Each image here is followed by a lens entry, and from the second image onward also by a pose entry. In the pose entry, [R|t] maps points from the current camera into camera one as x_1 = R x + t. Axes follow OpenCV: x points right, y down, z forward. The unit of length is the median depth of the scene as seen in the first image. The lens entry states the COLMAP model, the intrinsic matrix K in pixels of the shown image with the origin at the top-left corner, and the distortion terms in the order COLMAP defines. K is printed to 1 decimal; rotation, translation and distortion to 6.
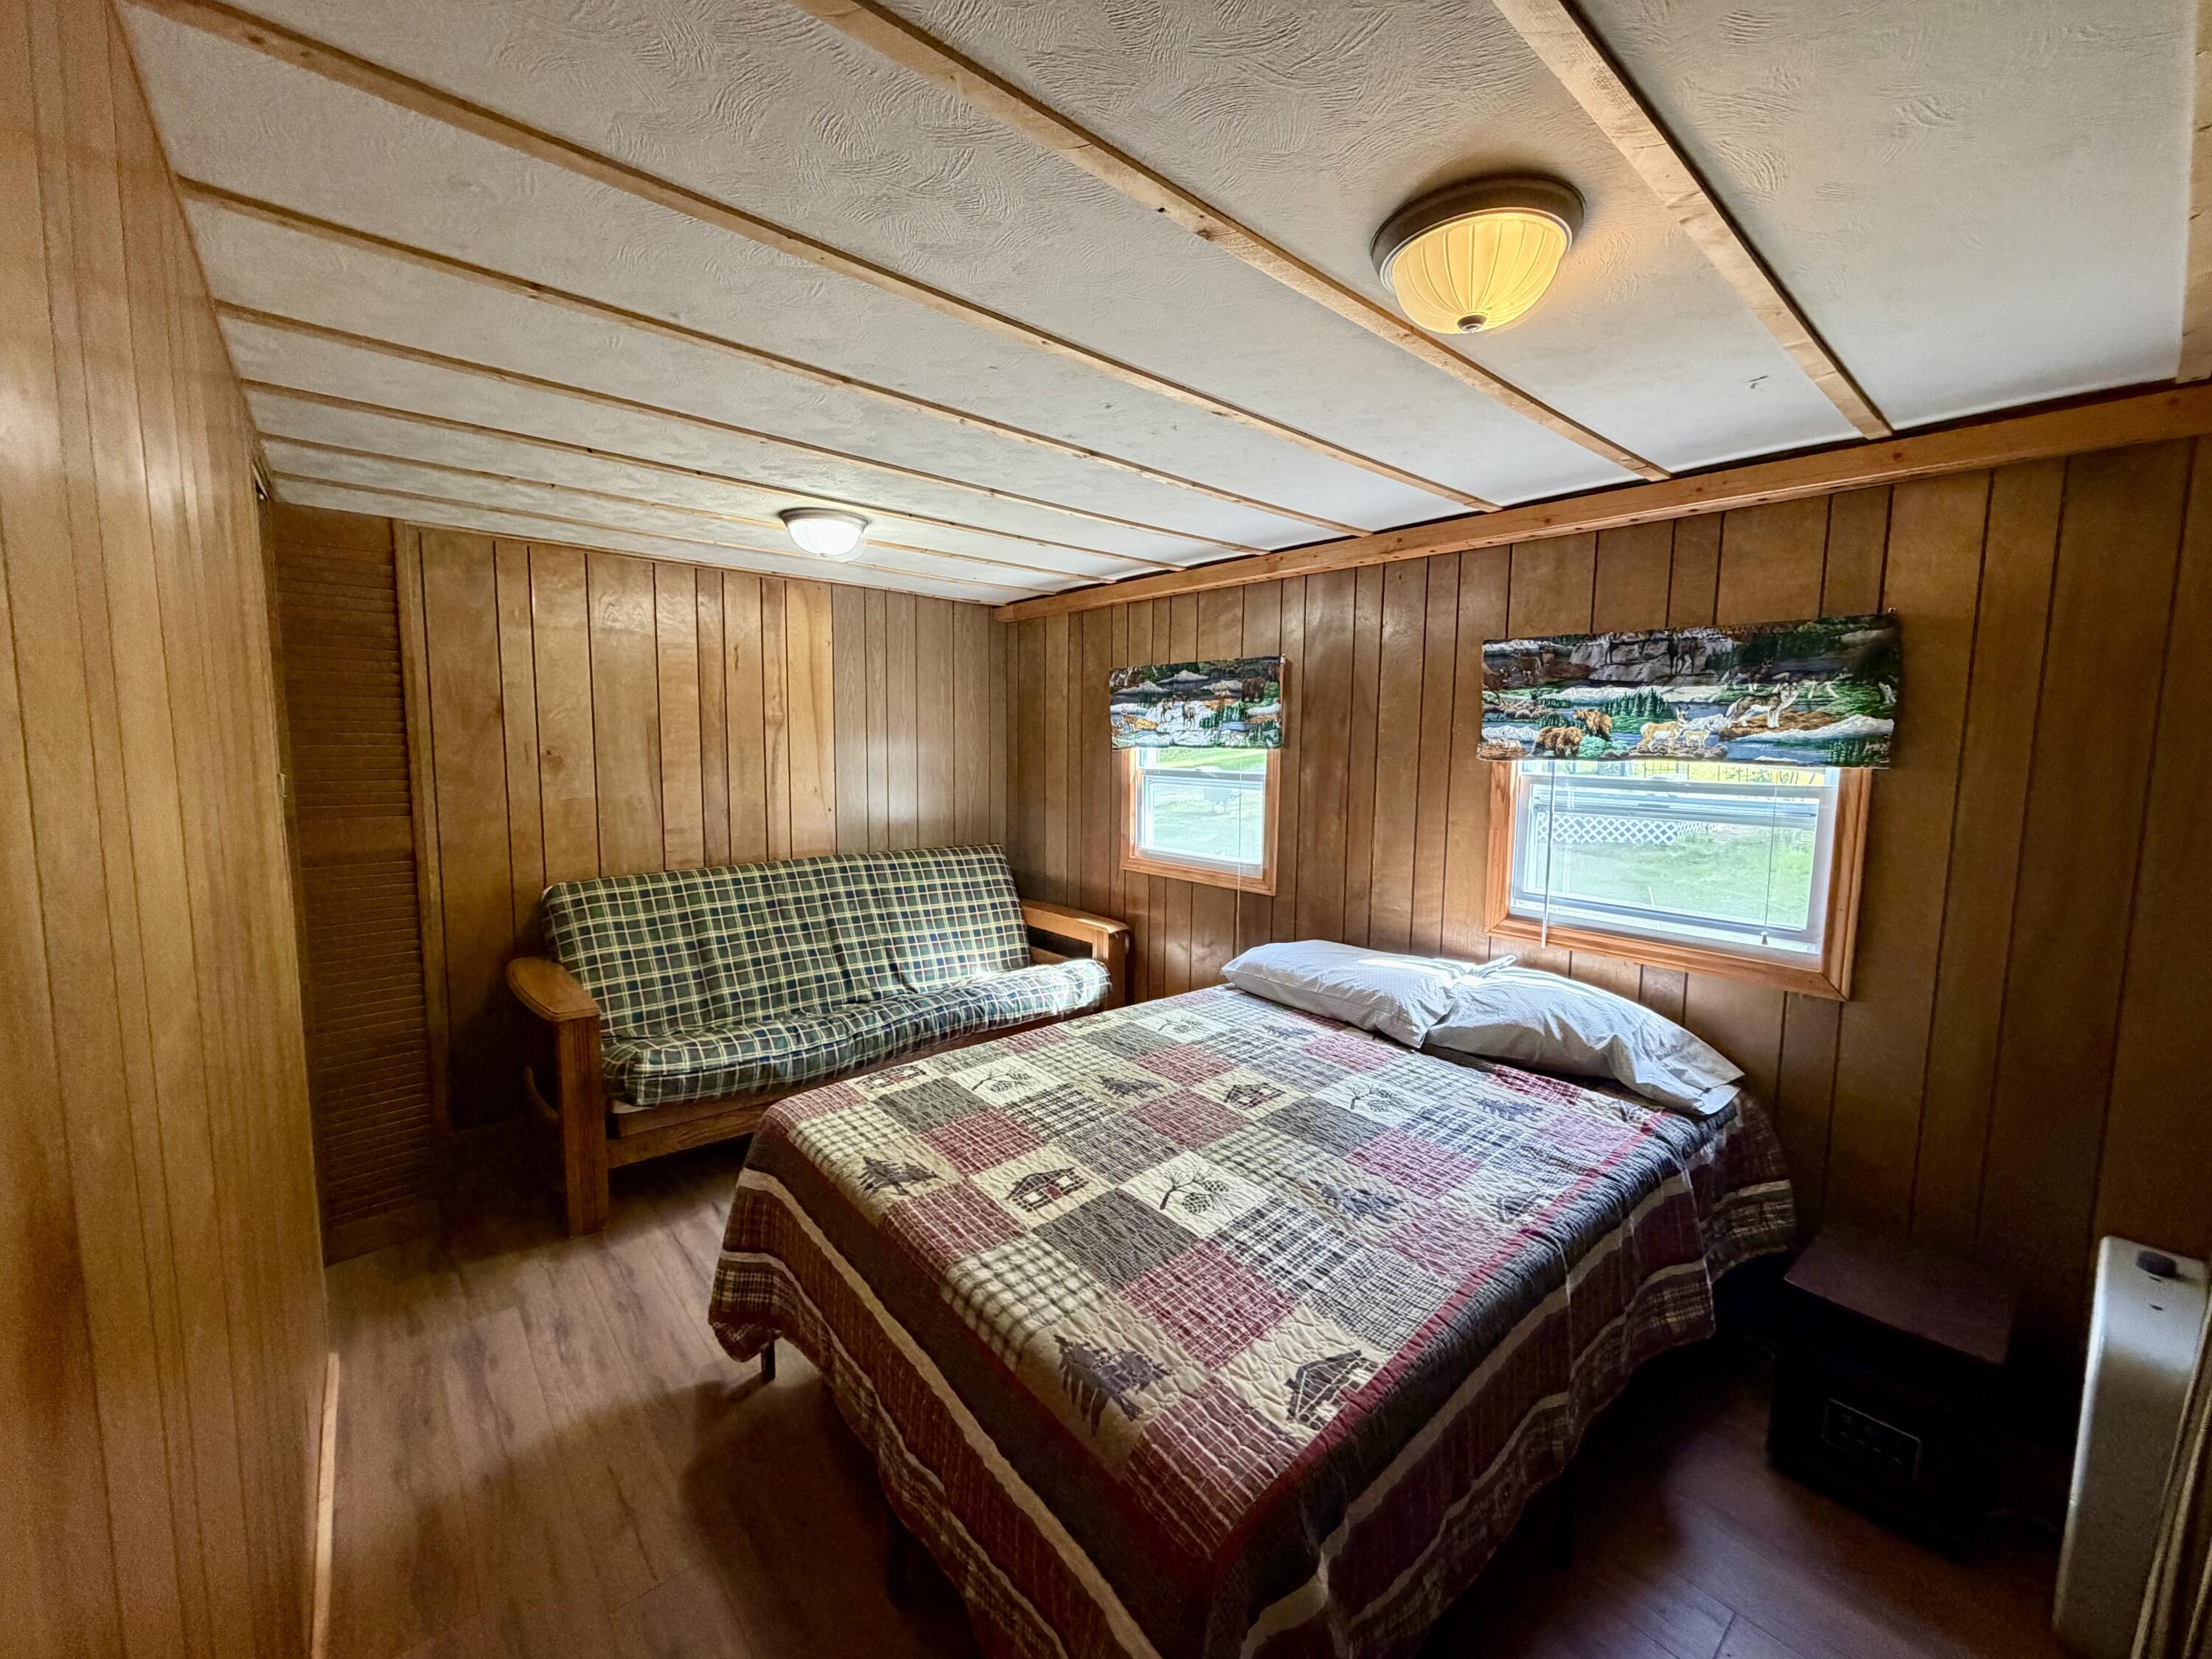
lens RADIAL K [[884.2, 0, 1098.3], [0, 884.2, 826.3], [0, 0, 1]] dist [-0.002362, -0.000113]
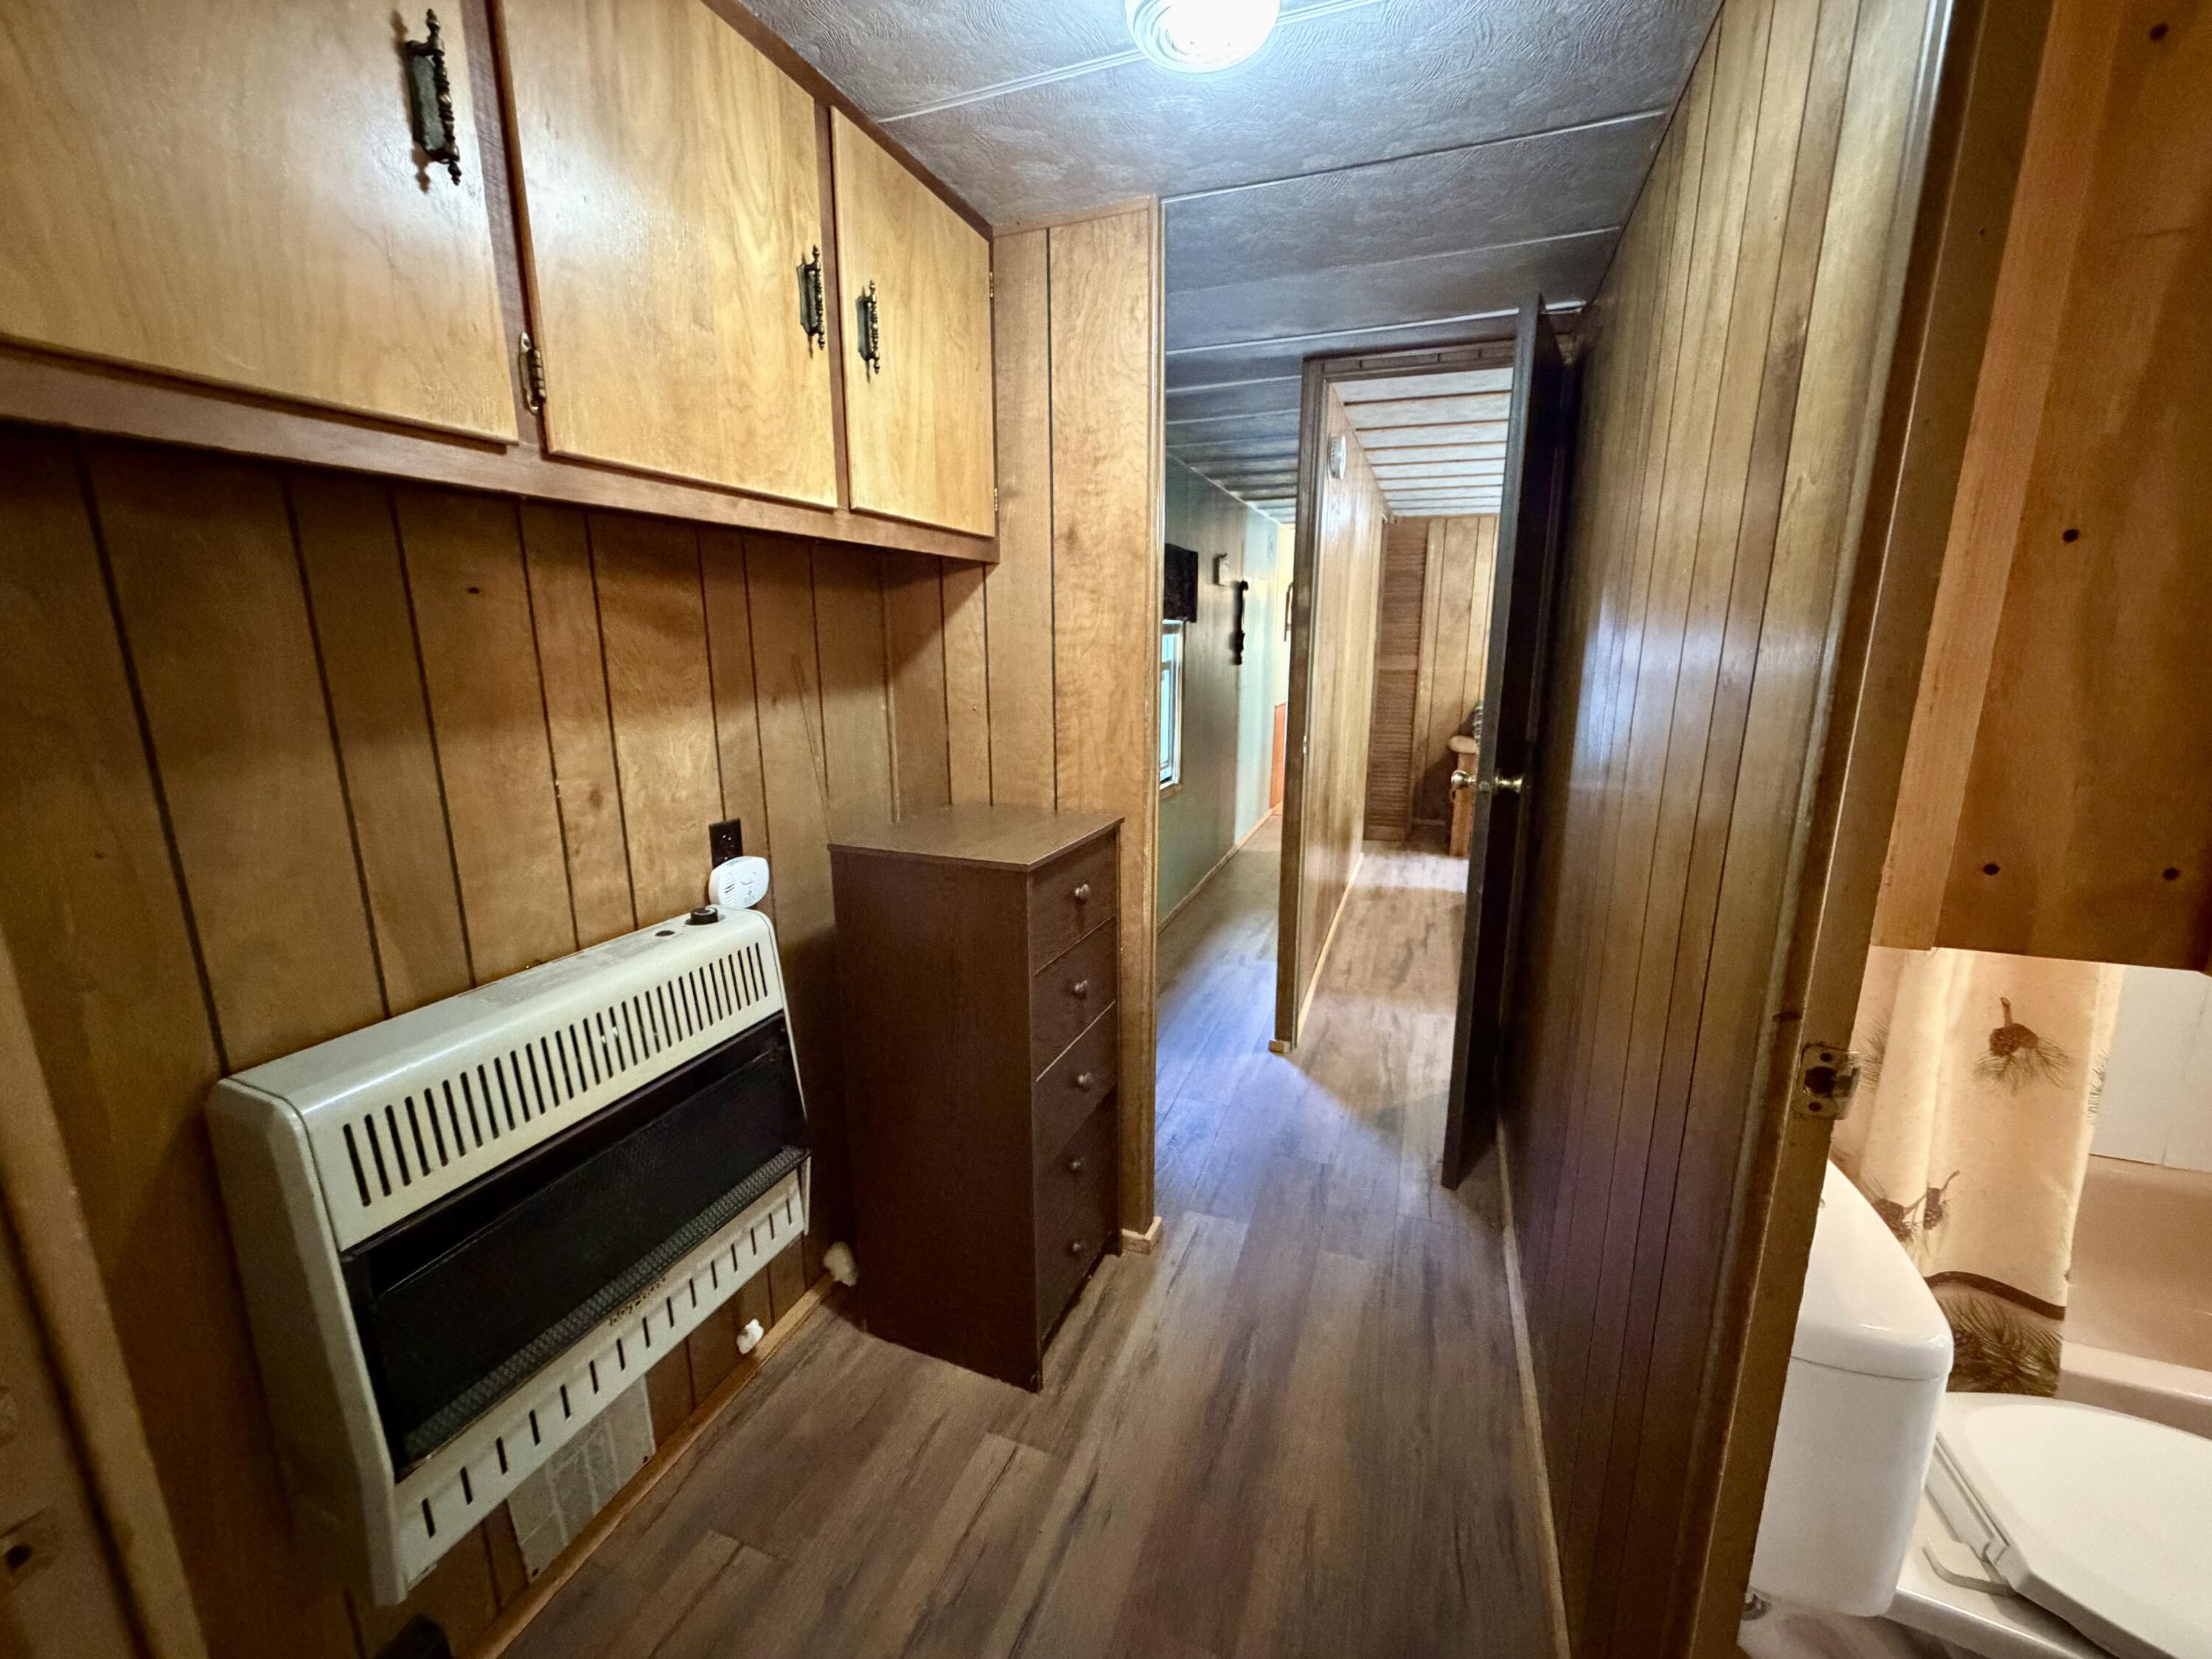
lens RADIAL K [[884.2, 0, 1098.3], [0, 884.2, 826.3], [0, 0, 1]] dist [-0.002362, -0.000113]
pose [[0.490746, 0.188026, -0.850773, 0.867446], [-0.082850, 0.982084, 0.169256, 0.104907], [0.867355, -0.012575, 0.497531, -0.884523]]
